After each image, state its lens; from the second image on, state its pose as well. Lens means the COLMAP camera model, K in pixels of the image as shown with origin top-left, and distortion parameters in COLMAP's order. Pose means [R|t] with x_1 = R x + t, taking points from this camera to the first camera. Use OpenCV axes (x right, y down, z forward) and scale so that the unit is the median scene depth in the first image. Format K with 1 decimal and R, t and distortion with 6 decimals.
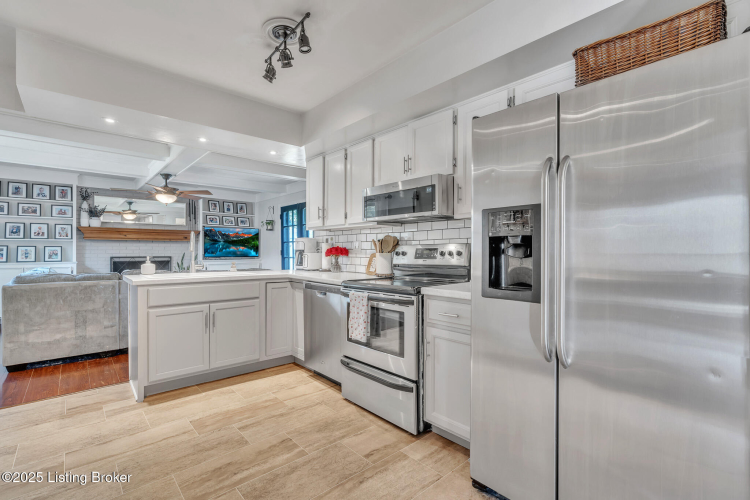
lens RADIAL K [[342.8, 0, 377.8], [0, 342.8, 250.8], [0, 0, 1]] dist [-0.007338, 0.002203]
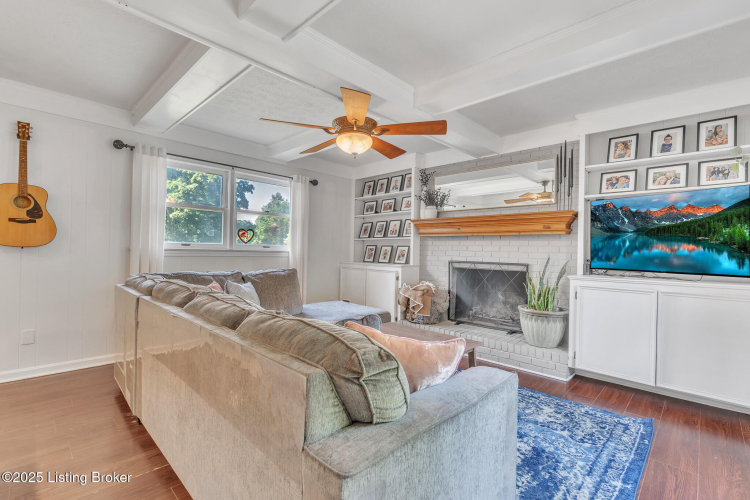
lens RADIAL K [[342.8, 0, 380.1], [0, 342.8, 255.1], [0, 0, 1]] dist [-0.007338, 0.002203]
pose [[0.066755, 0.014028, -0.997671, -0.206101], [-0.015963, 0.999788, 0.012990, -0.000754], [0.997642, 0.015058, 0.066965, 1.771604]]
